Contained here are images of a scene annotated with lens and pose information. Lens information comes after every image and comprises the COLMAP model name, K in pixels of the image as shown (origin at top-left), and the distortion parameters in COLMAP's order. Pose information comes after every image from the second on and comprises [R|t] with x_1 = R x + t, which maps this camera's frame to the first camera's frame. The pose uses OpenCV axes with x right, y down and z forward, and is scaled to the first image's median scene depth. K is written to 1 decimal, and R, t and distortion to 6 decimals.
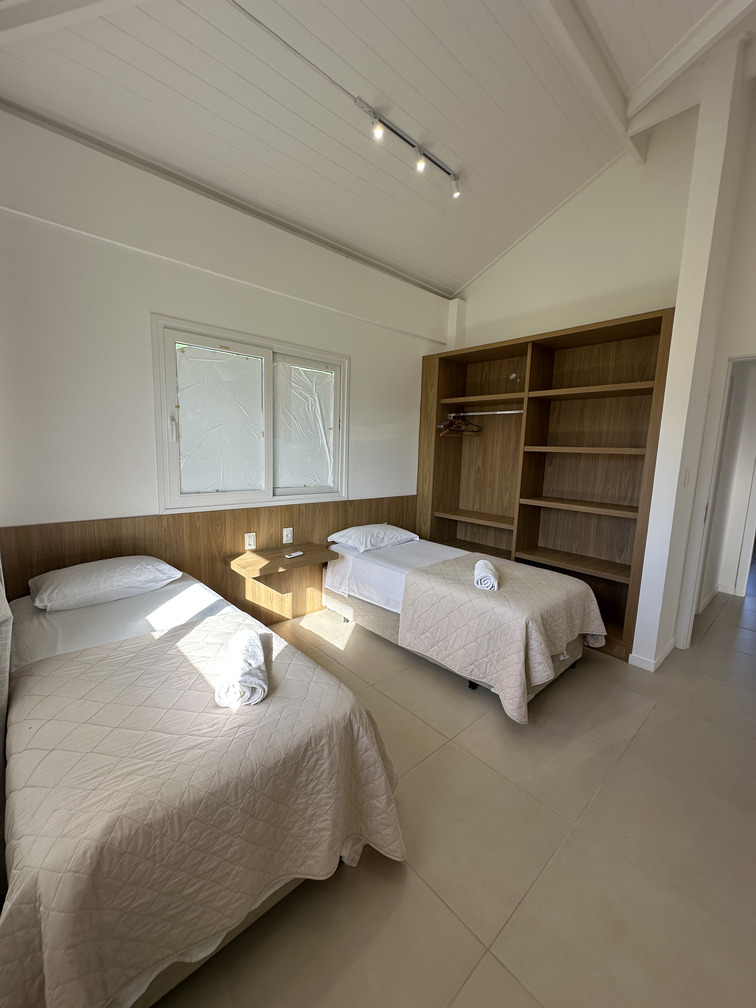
lens RADIAL K [[402.1, 0, 378.0], [0, 402.1, 504.0], [0, 0, 1]] dist [-0.001833, 0.000578]
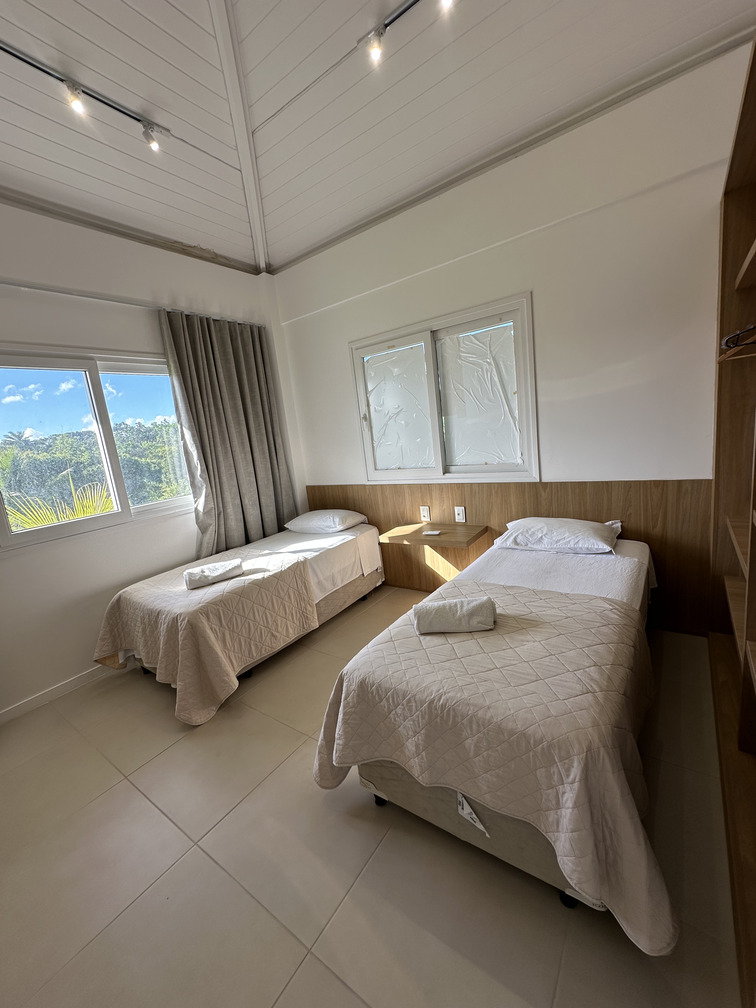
lens RADIAL K [[402.1, 0, 378.0], [0, 402.1, 504.0], [0, 0, 1]] dist [-0.001833, 0.000578]
pose [[0.214290, 0.123815, -0.968891, 0.685202], [-0.016874, 0.992255, 0.123069, -0.064408], [0.976624, -0.010023, 0.214720, 0.596847]]
